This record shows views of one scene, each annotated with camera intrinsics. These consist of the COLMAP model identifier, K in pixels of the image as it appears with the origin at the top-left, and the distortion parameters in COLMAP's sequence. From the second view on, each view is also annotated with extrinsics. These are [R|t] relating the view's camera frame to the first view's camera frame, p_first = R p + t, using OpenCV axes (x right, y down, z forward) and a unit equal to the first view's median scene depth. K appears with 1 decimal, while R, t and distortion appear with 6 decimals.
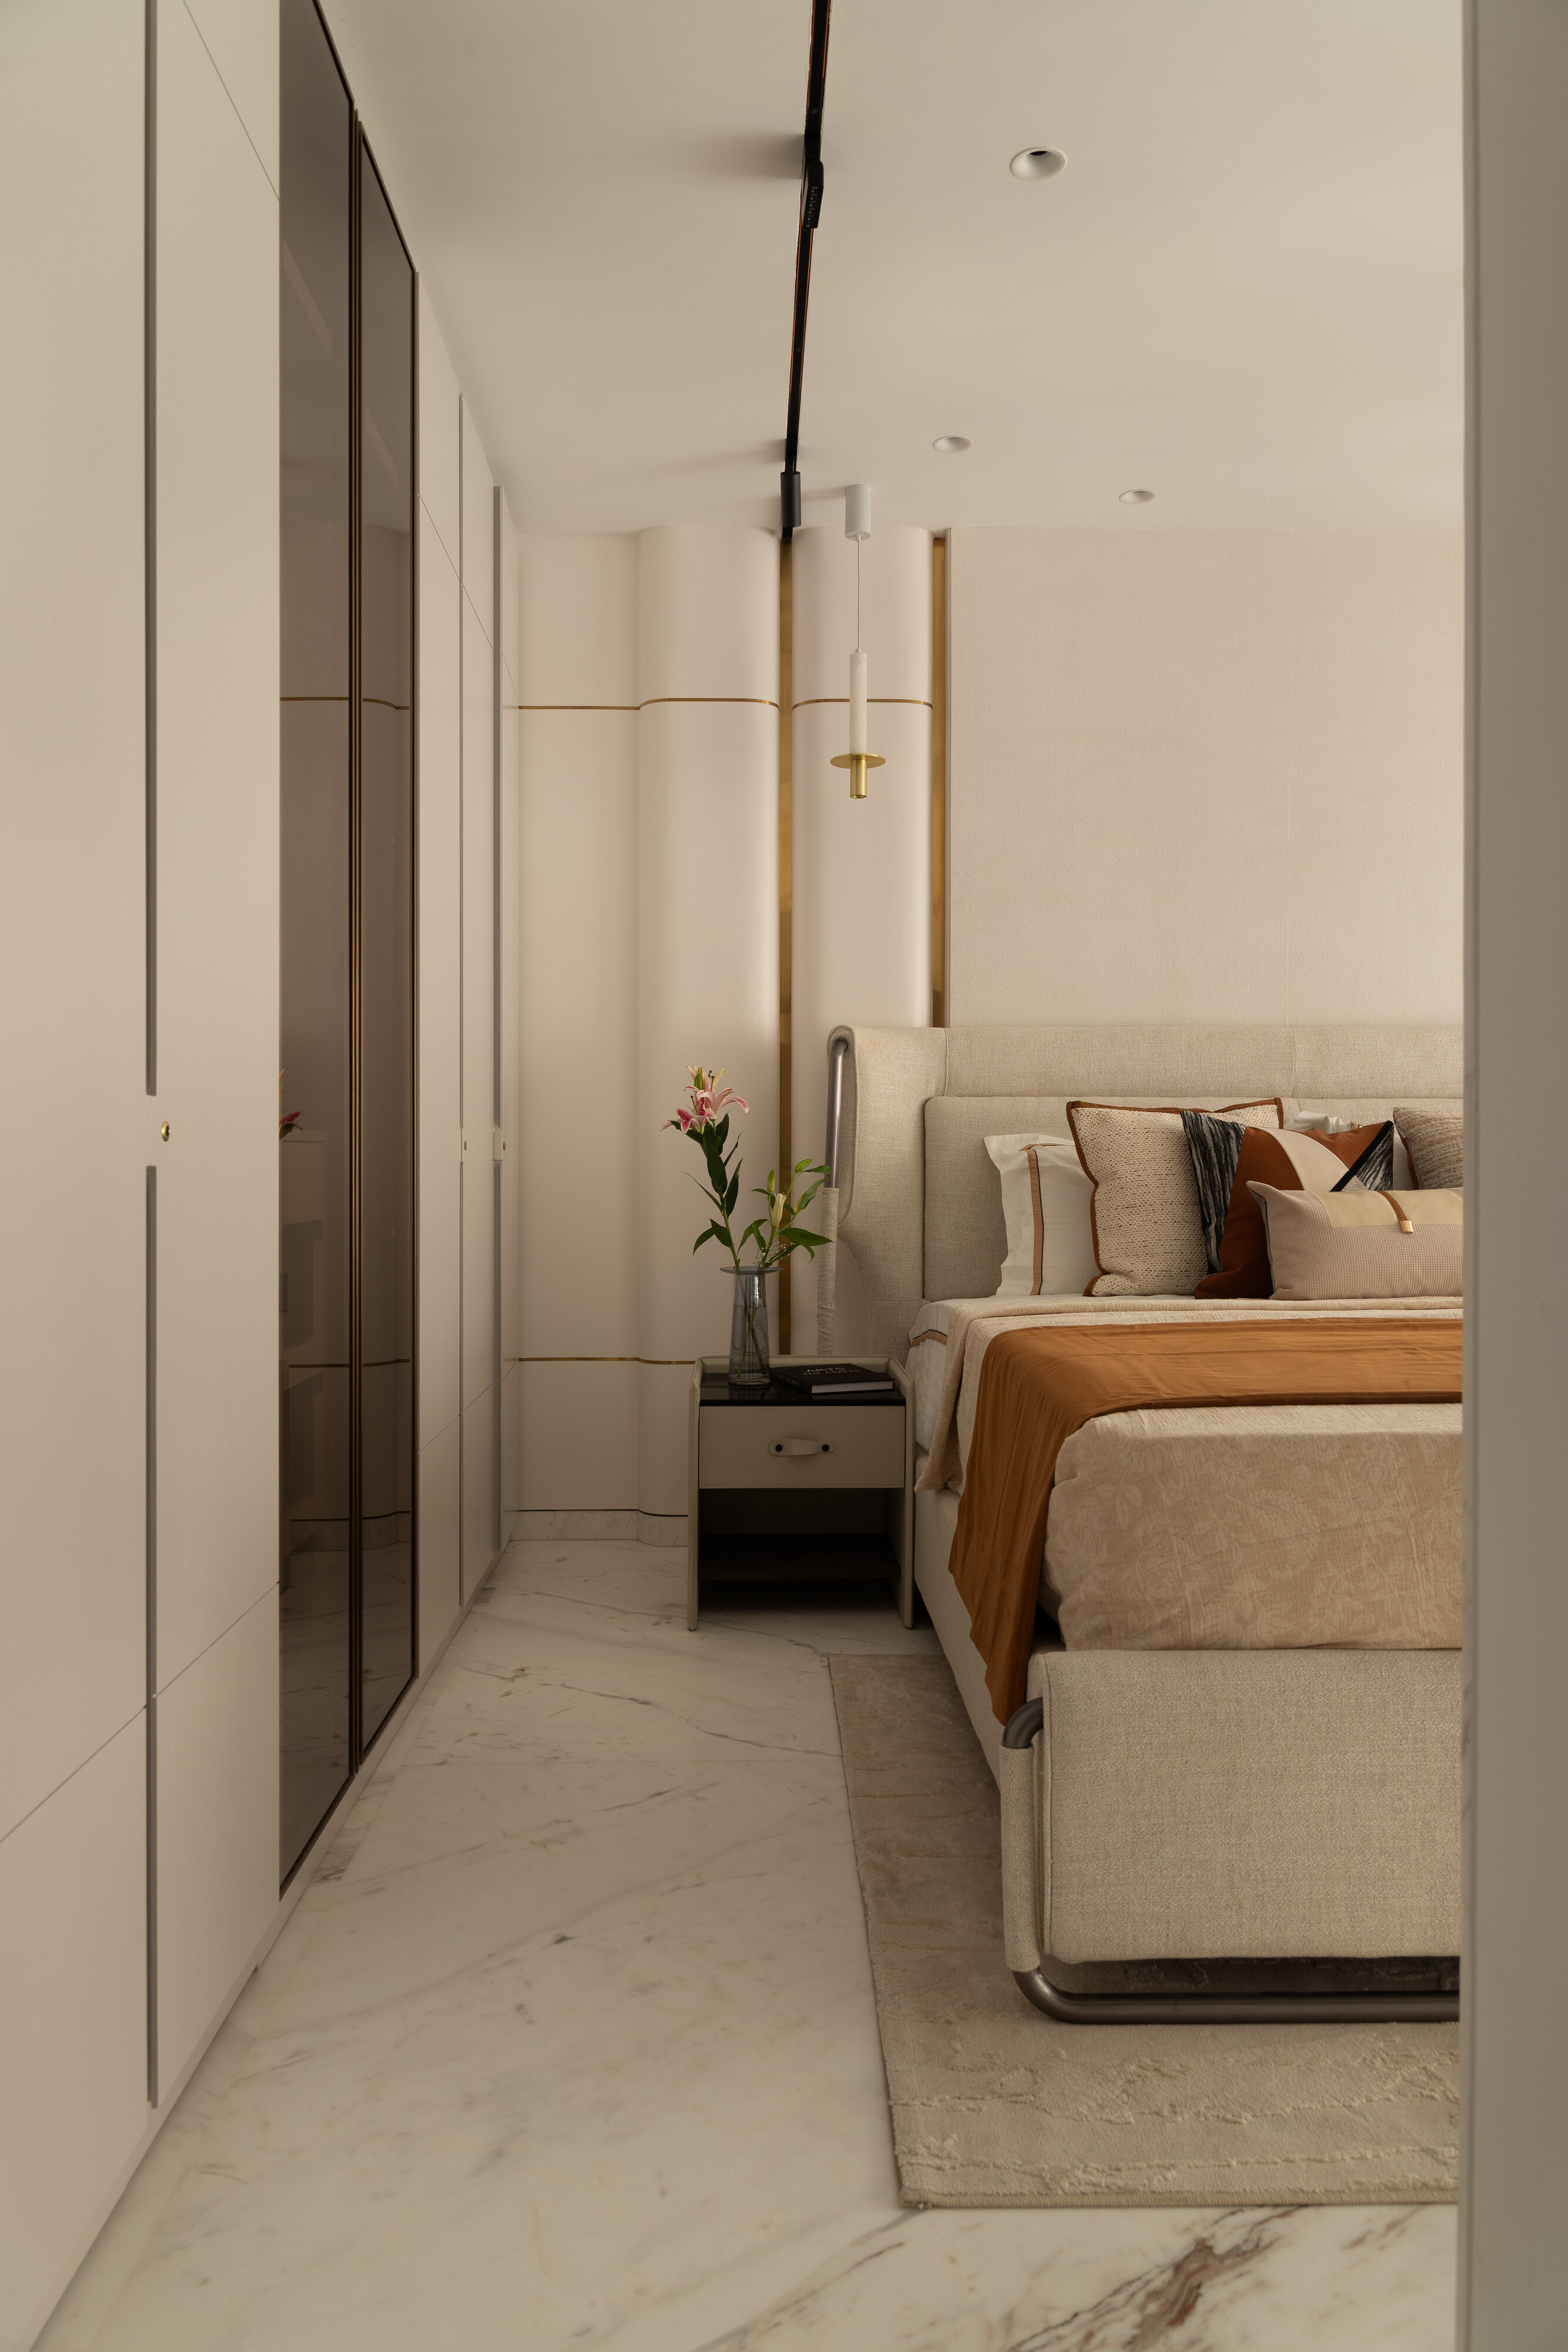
lens RADIAL K [[1675.6, 0, 783.5], [0, 1675.6, 1178.0], [0, 0, 1]] dist [-0.007608, -0.001237]
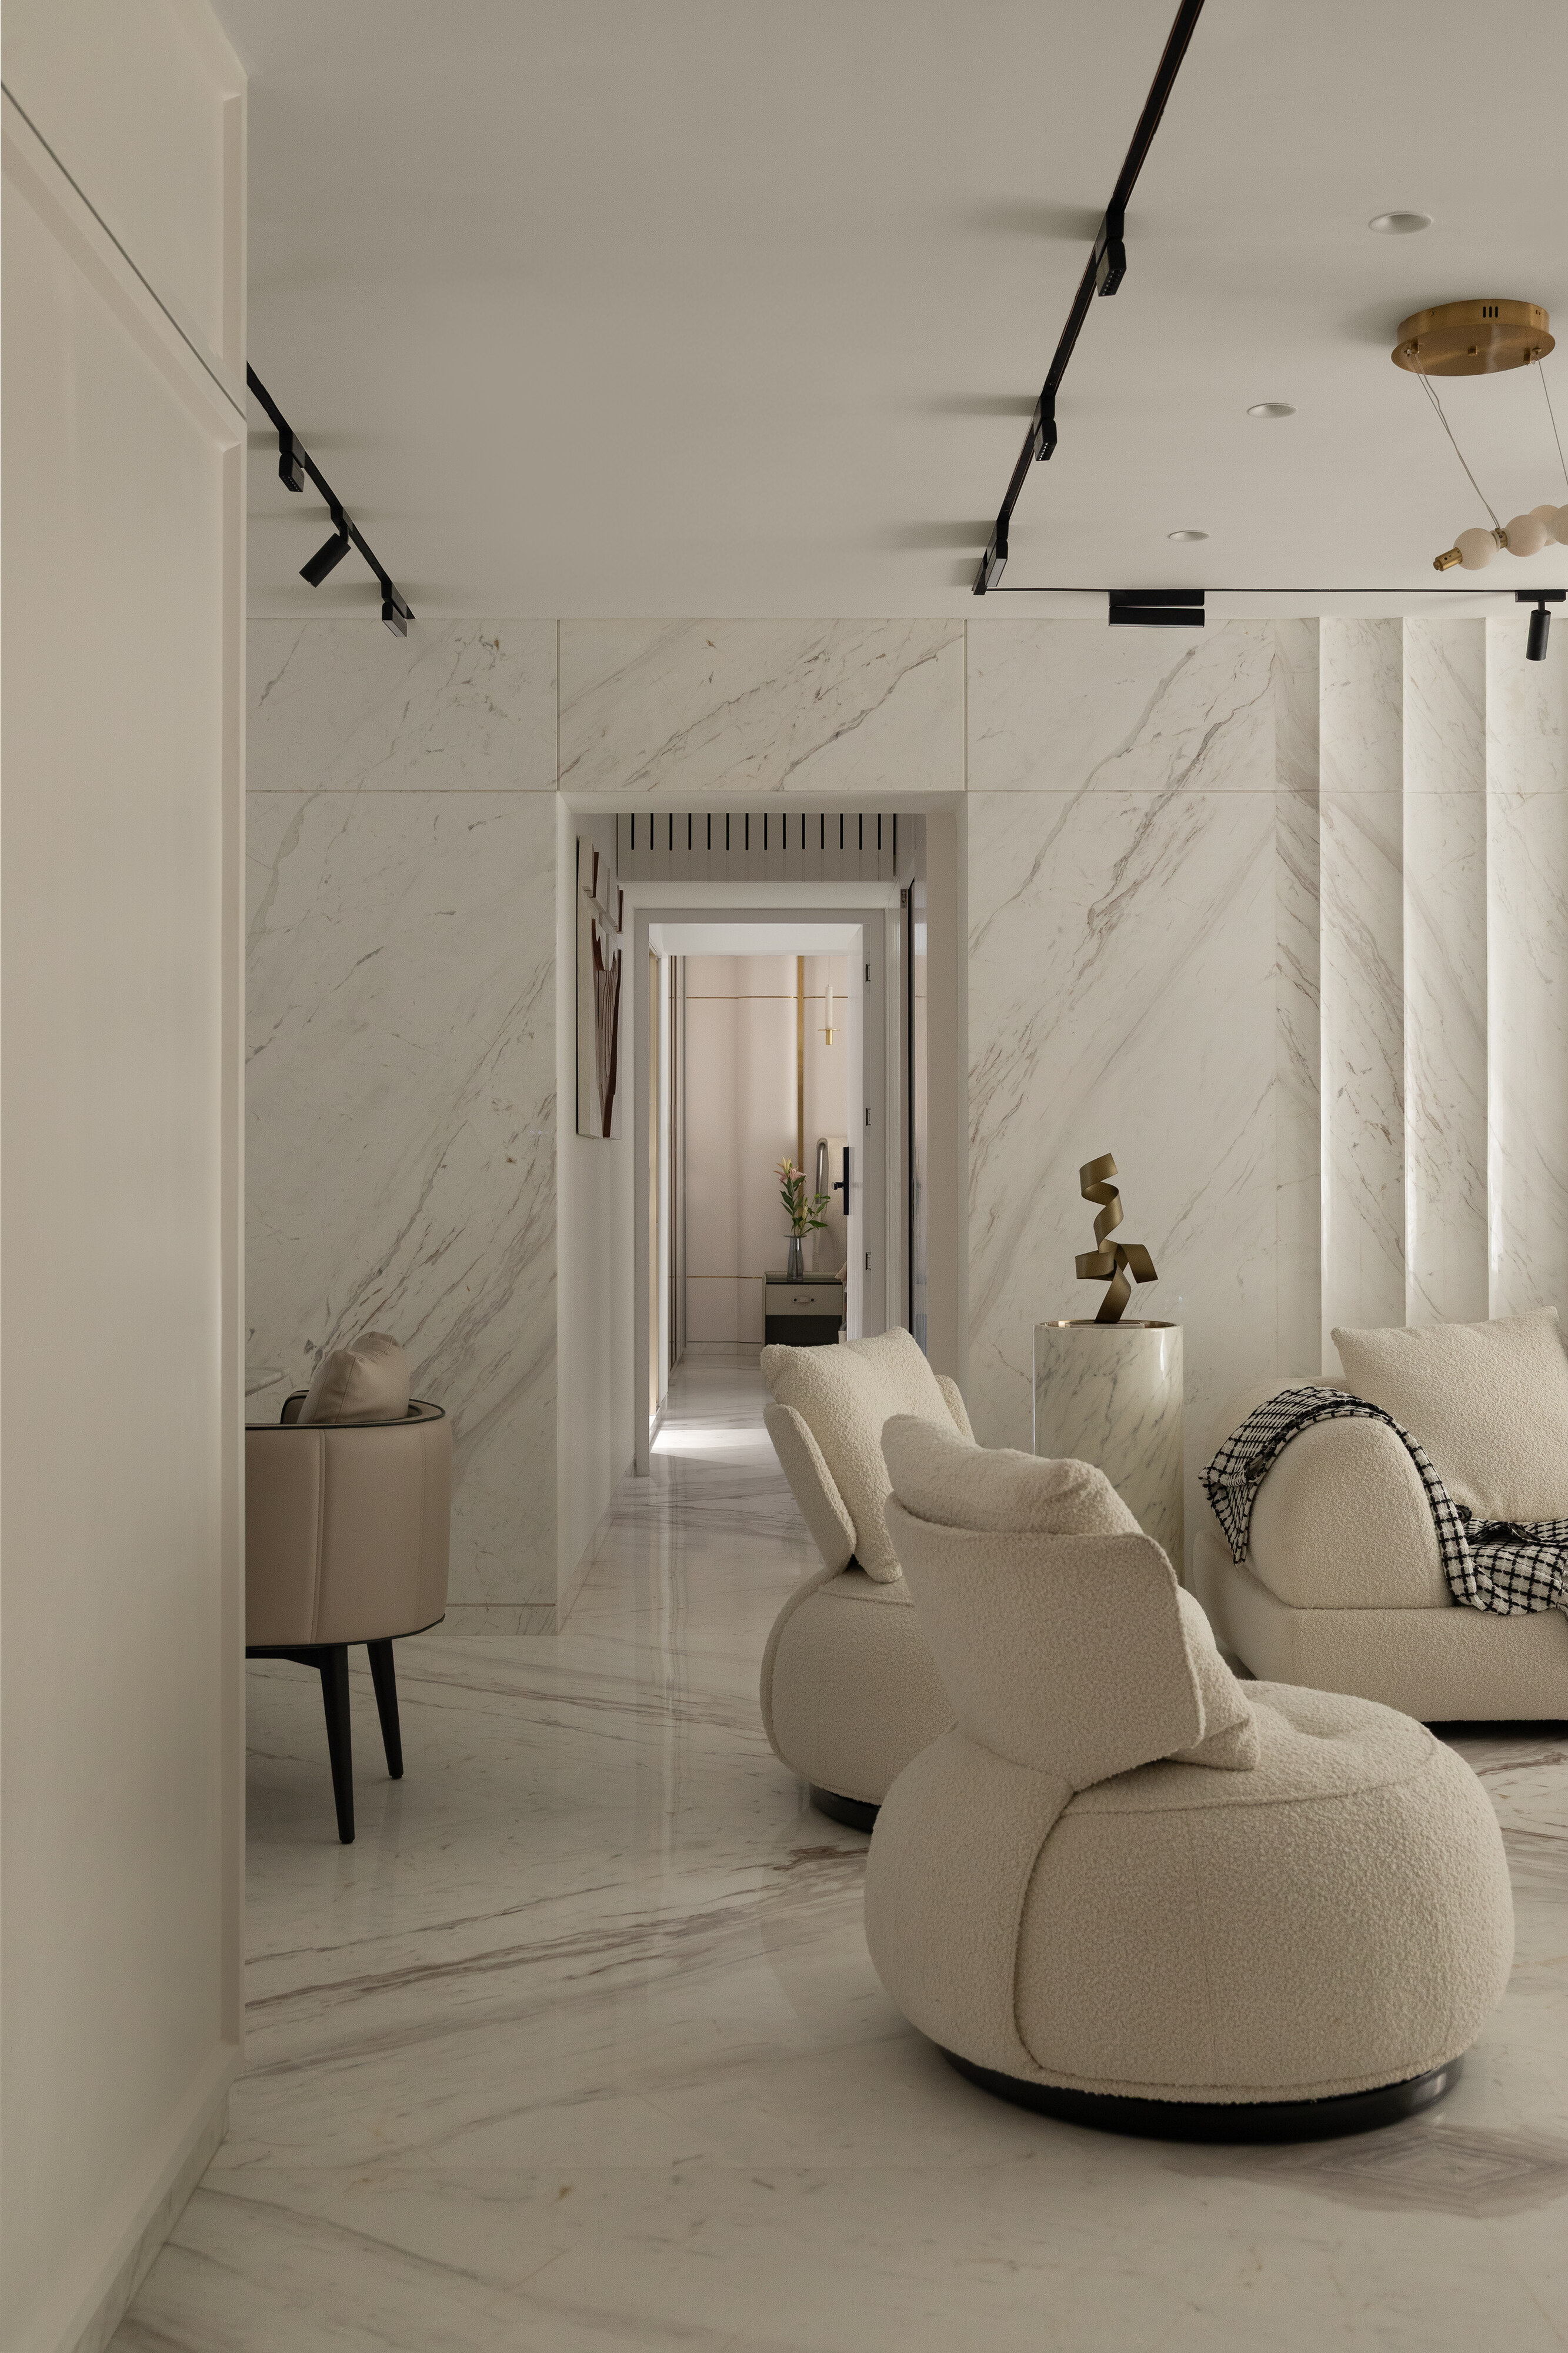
lens RADIAL K [[2436.4, 0, 785.3], [0, 2436.4, 1189.2], [0, 0, 1]] dist [0.022738, 0.000000]
pose [[0.999717, -0.000267, -0.023786, 0.064411], [0.000205, 0.999997, -0.002586, -0.006218], [0.023787, 0.002580, 0.999714, -2.525010]]
